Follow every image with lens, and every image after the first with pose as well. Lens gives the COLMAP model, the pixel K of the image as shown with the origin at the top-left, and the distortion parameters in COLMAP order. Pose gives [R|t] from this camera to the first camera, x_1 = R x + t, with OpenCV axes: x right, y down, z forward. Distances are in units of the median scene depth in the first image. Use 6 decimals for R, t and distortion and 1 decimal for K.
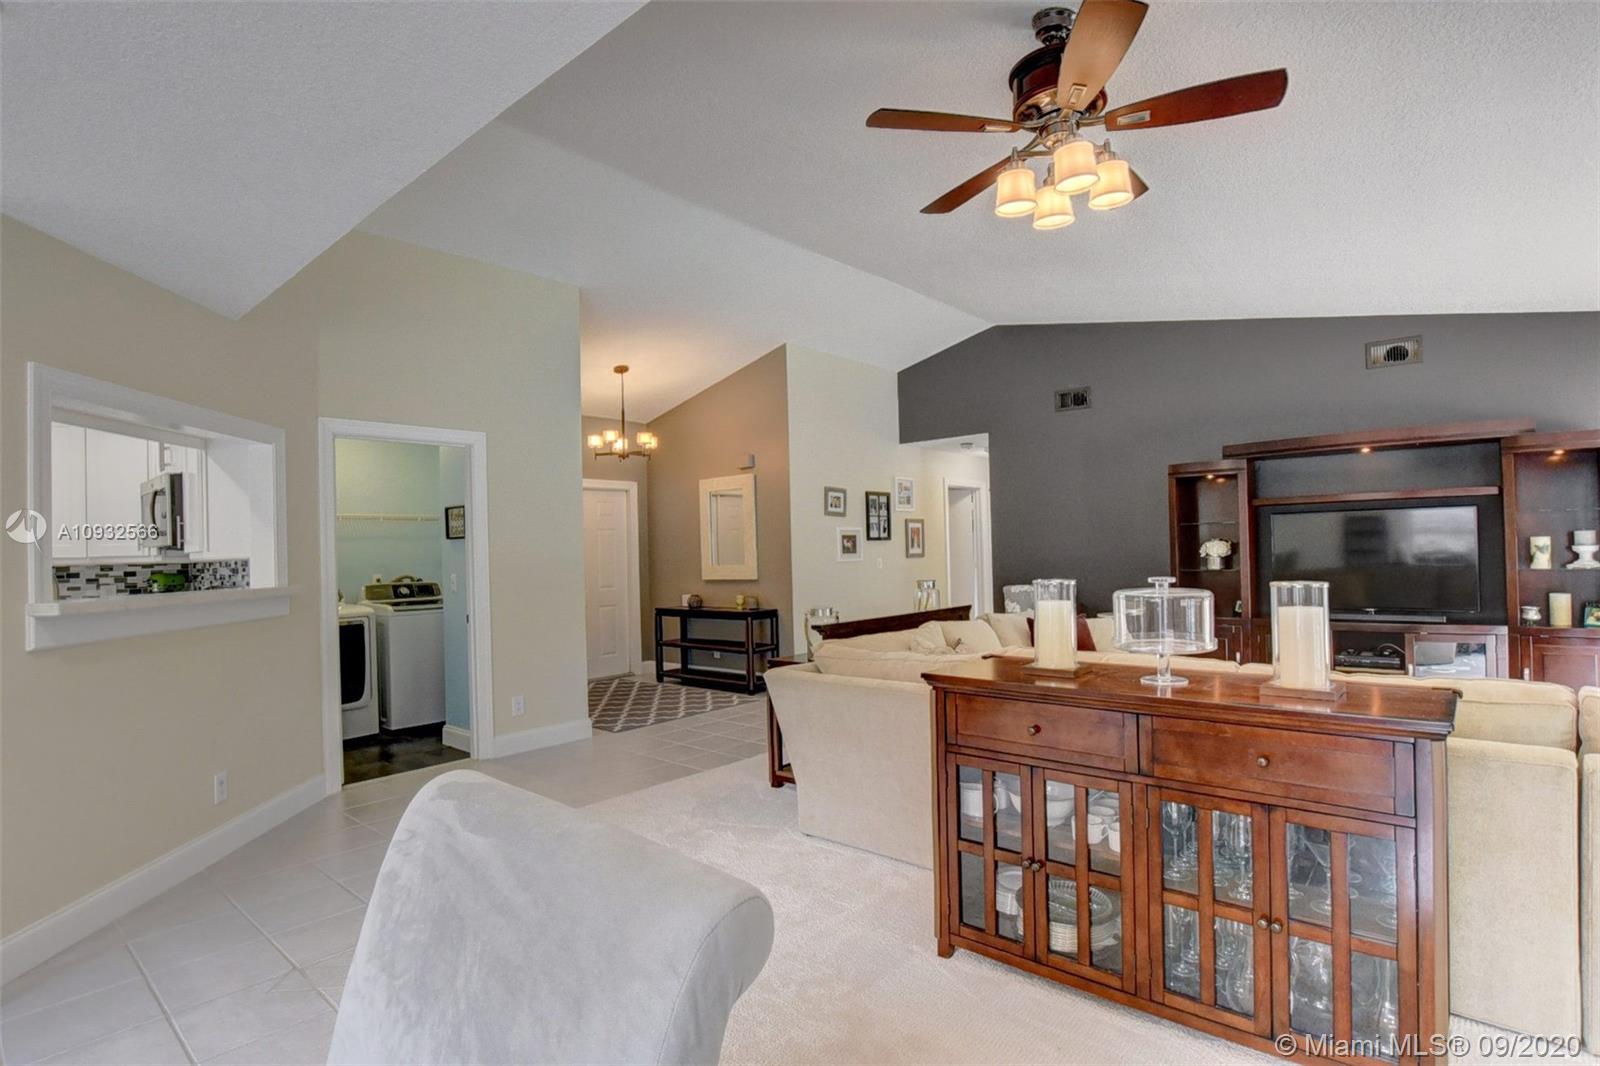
lens RADIAL K [[789.6, 0, 807.0], [0, 789.6, 540.5], [0, 0, 1]] dist [-0.037877, 0.009916]
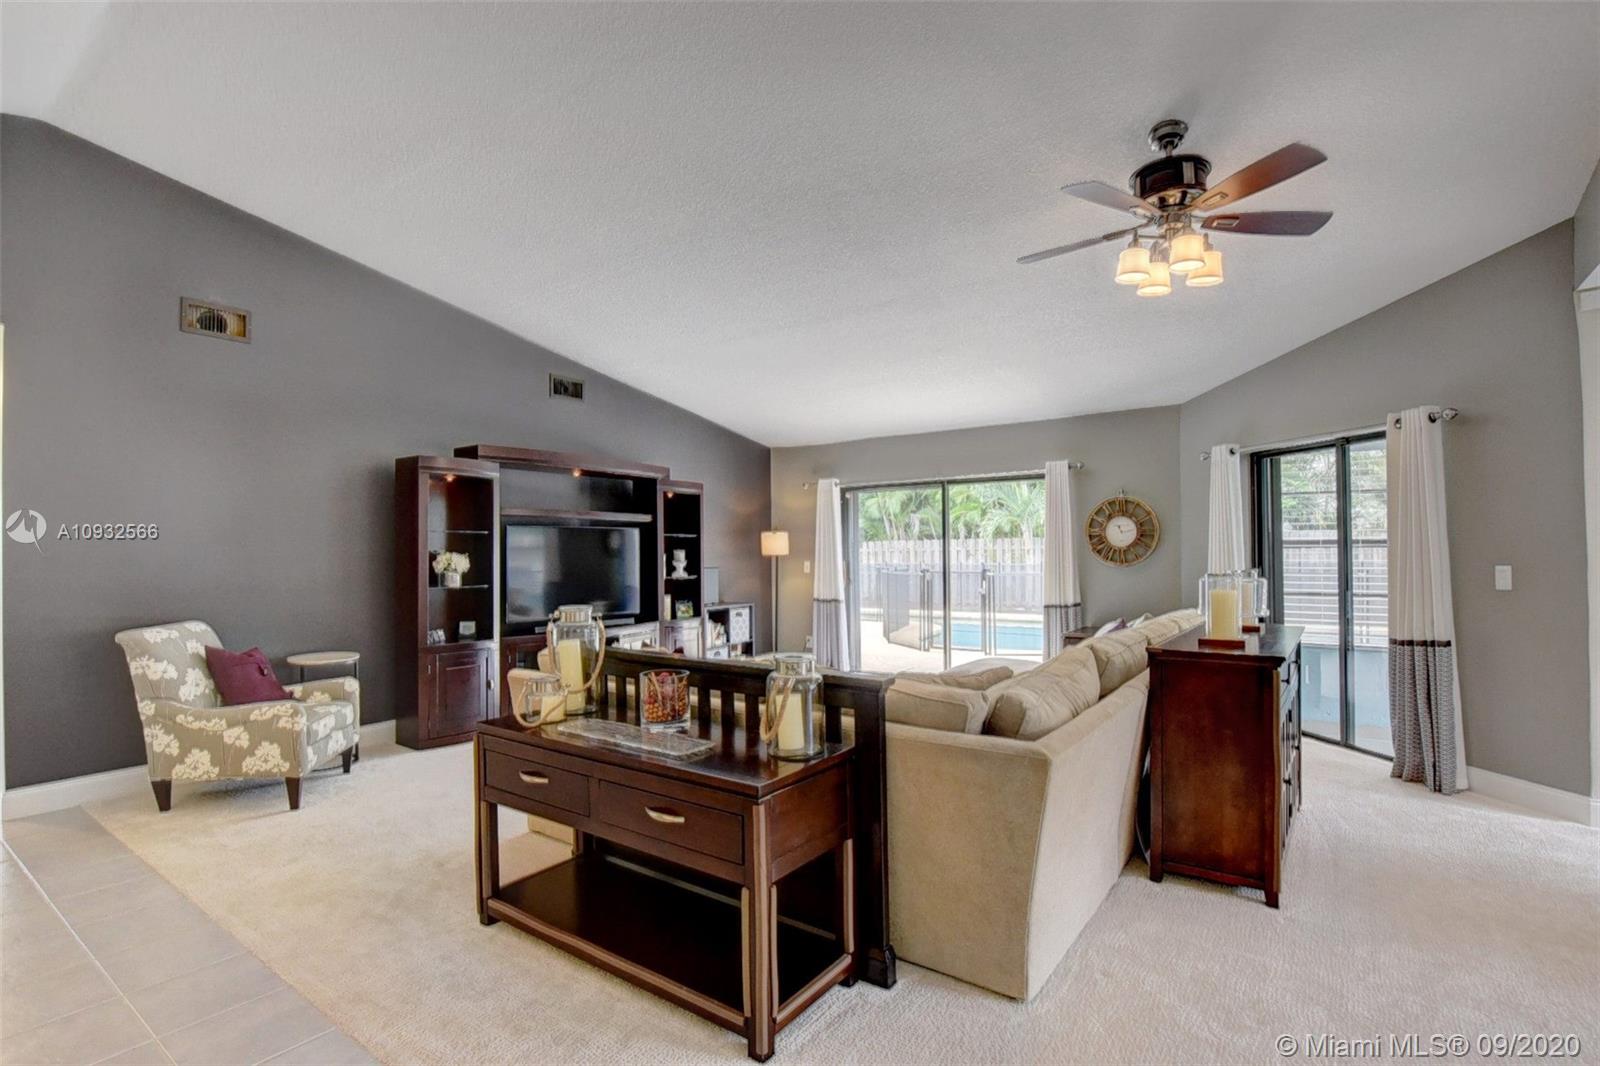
lens RADIAL K [[758.7, 0, 810.0], [0, 758.7, 547.8], [0, 0, 1]] dist [-0.024274, 0.000058]
pose [[-0.088152, 0.031087, 0.995622, -0.273475], [-0.002337, 0.999504, -0.031415, 0.016137], [-0.996104, -0.005096, -0.088036, 0.565978]]
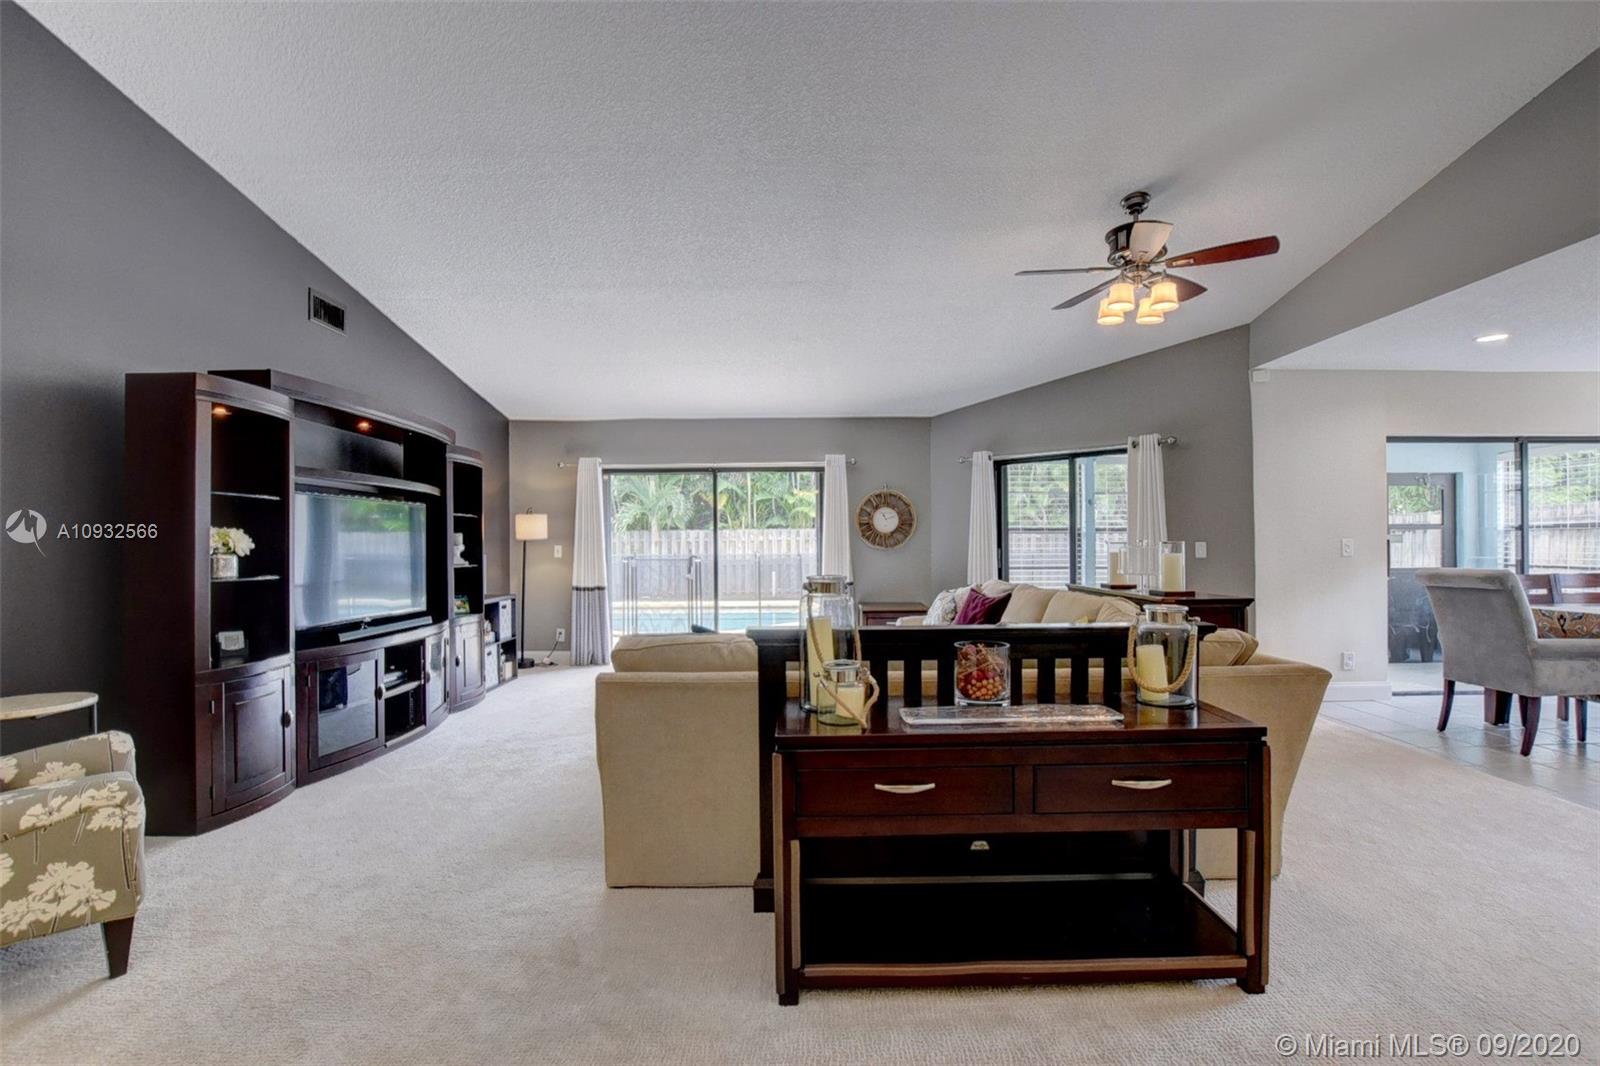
lens RADIAL K [[702.0, 0, 804.0], [0, 702.0, 543.8], [0, 0, 1]] dist [-0.028173, 0.001175]
pose [[-0.649936, 0.031305, 0.759344, -0.103718], [0.014637, 0.999482, -0.028677, 0.027701], [-0.759848, -0.007524, -0.650057, 0.831432]]
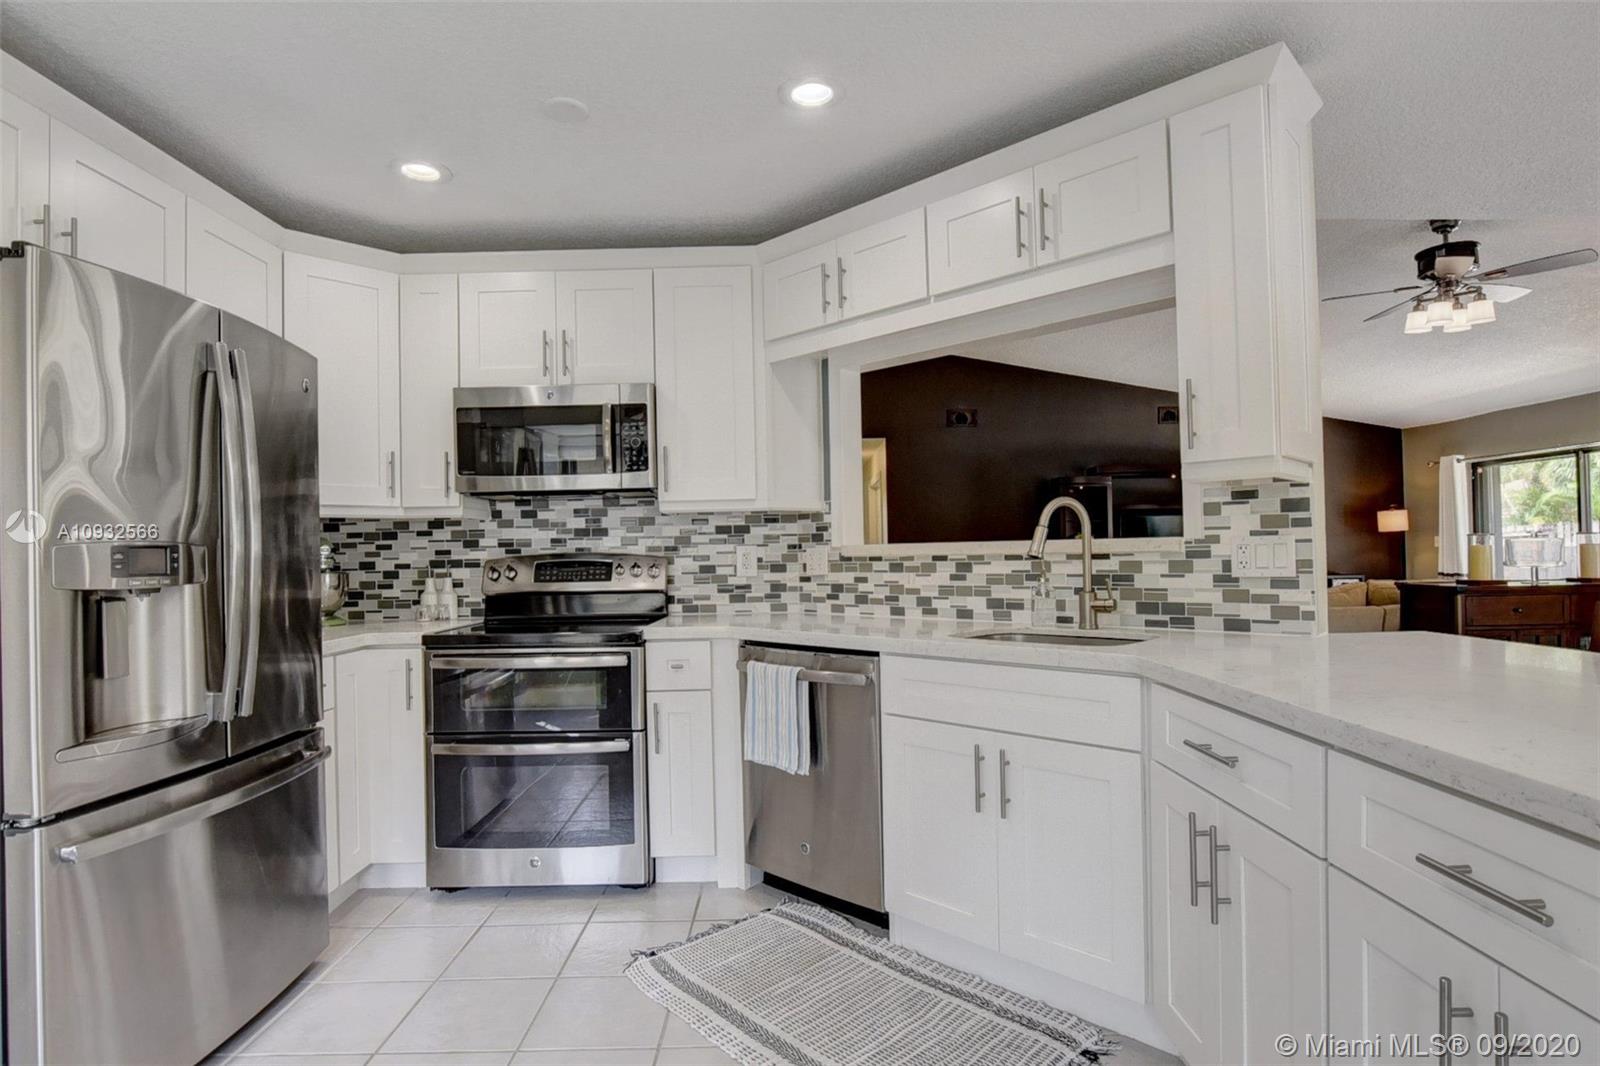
lens RADIAL K [[817.3, 0, 808.1], [0, 817.3, 541.0], [0, 0, 1]] dist [-0.027538, 0.000248]
pose [[0.748899, 0.017454, 0.662455, -0.664050], [-0.006649, 0.999801, -0.018825, 0.035071], [-0.662651, 0.009694, 0.748865, 0.201498]]
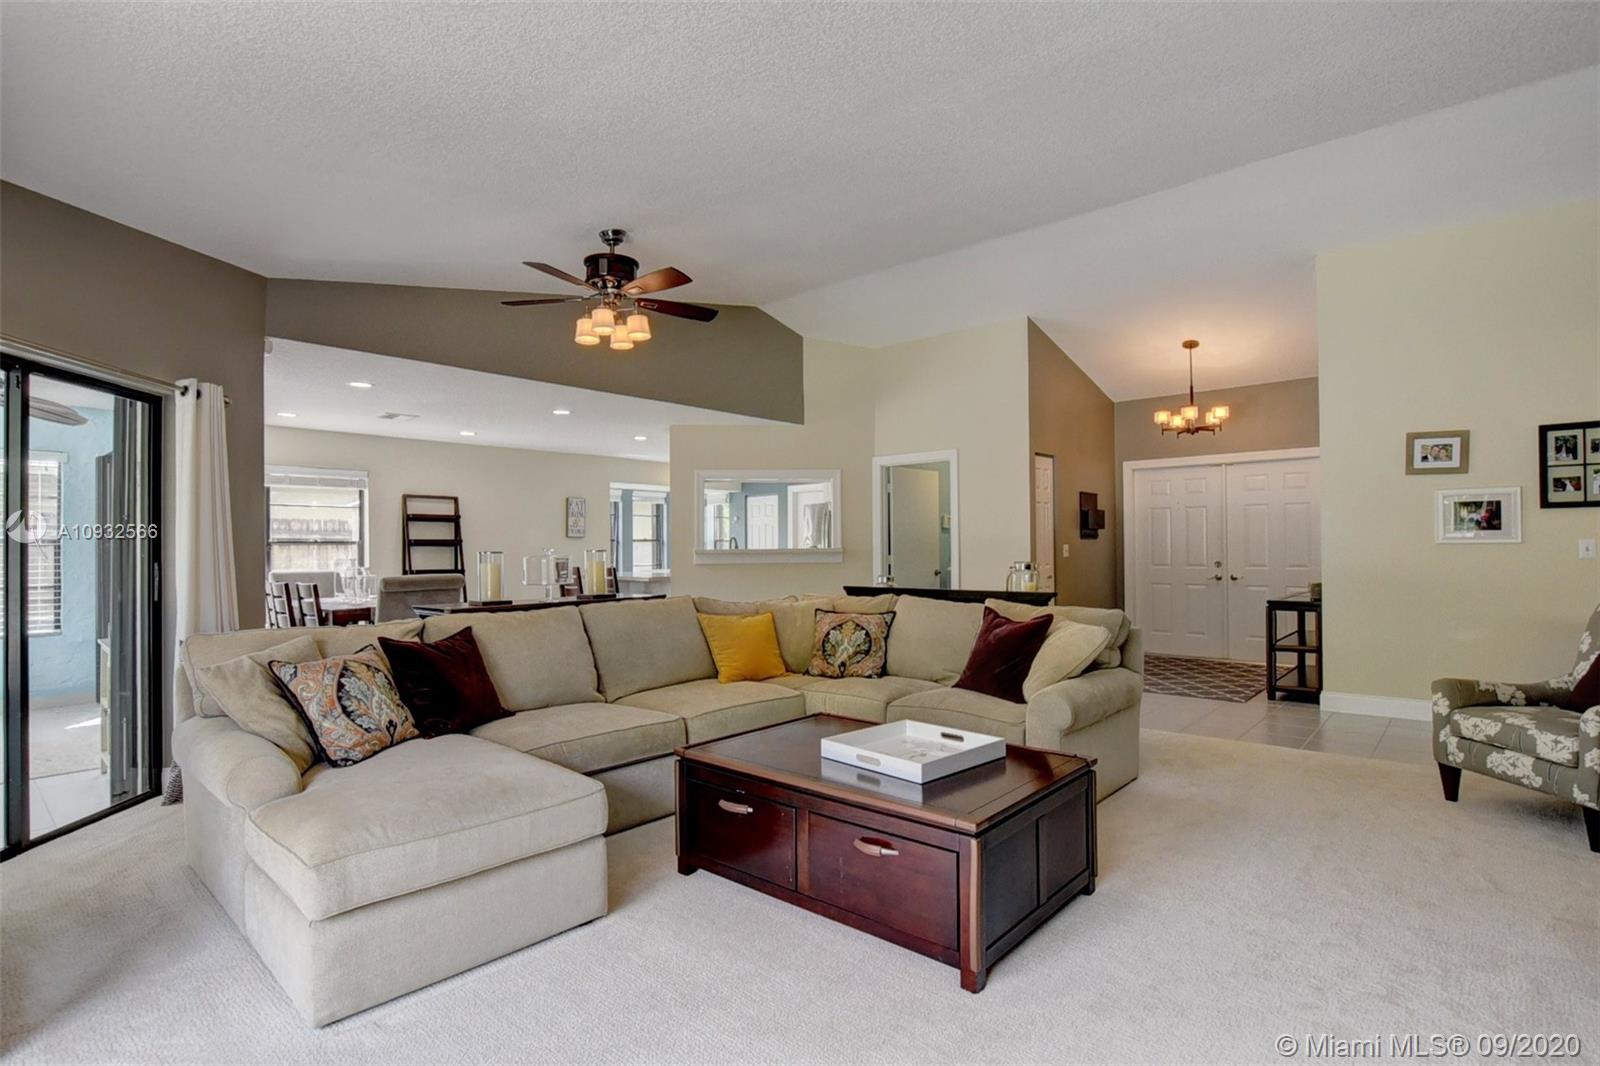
lens RADIAL K [[789.6, 0, 807.0], [0, 789.6, 540.5], [0, 0, 1]] dist [-0.037877, 0.009916]
pose [[-0.007486, 0.017163, -0.999825, 0.710900], [0.022507, 0.999602, 0.016990, 0.002071], [0.999719, -0.022376, -0.007870, 0.484795]]
